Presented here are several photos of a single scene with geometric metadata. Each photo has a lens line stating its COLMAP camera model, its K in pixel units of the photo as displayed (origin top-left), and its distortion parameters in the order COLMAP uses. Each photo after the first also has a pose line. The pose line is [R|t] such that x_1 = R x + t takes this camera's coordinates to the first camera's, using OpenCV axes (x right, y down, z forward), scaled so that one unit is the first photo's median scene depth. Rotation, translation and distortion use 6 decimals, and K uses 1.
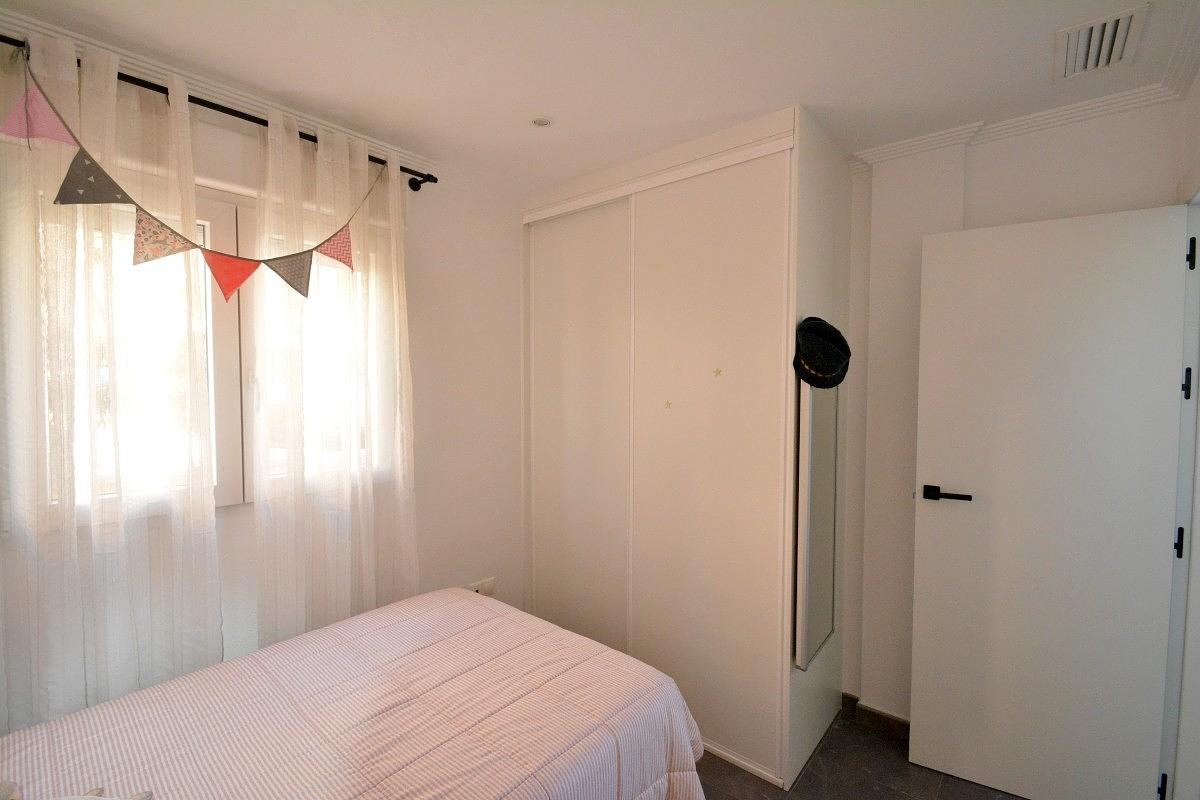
lens RADIAL K [[522.6, 0, 600.0], [0, 522.6, 400.0], [0, 0, 1]] dist [0.016147, -0.014705]
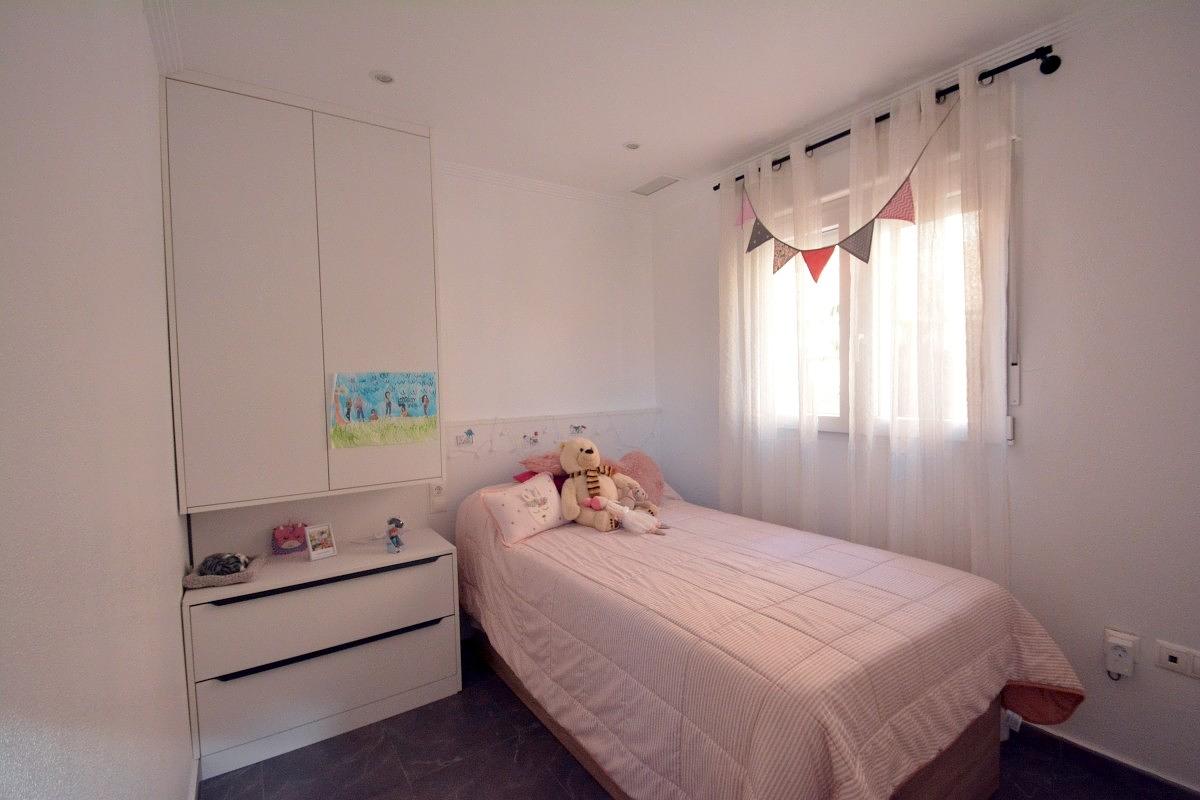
lens RADIAL K [[522.6, 0, 600.0], [0, 522.6, 400.0], [0, 0, 1]] dist [0.016147, -0.014705]
pose [[-0.253516, 0.045715, -0.966250, 0.711480], [-0.005657, 0.998796, 0.048739, 0.052678], [0.967315, 0.017822, -0.252952, 0.705761]]
